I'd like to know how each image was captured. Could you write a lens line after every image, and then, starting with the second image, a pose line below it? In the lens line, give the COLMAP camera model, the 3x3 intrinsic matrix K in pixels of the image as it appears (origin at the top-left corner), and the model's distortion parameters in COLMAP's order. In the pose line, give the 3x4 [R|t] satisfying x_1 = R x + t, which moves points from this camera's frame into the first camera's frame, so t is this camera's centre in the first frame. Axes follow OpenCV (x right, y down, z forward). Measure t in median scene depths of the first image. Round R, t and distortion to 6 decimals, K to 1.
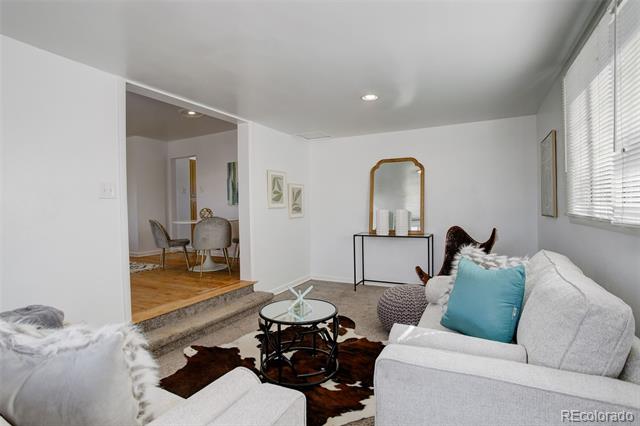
lens RADIAL K [[311.9, 0, 319.7], [0, 311.9, 207.9], [0, 0, 1]] dist [-0.043260, 0.025743]
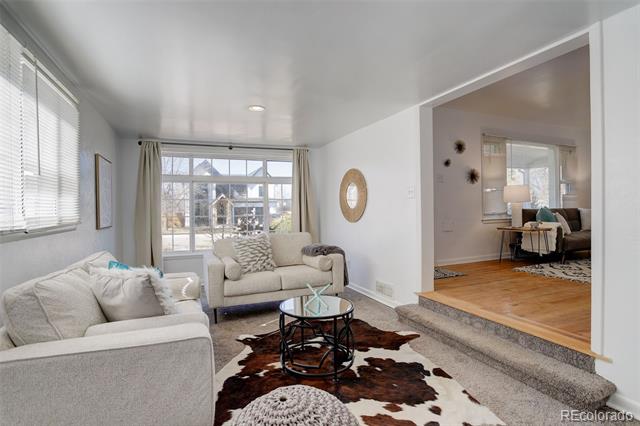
lens RADIAL K [[325.5, 0, 320.0], [0, 325.5, 213.0], [0, 0, 1]] dist [-0.048198, 0.029096]
pose [[-0.618255, 0.044428, -0.784721, 0.657493], [0.027147, 0.999012, 0.035172, -0.023524], [0.785508, 0.000443, -0.618851, 1.425729]]
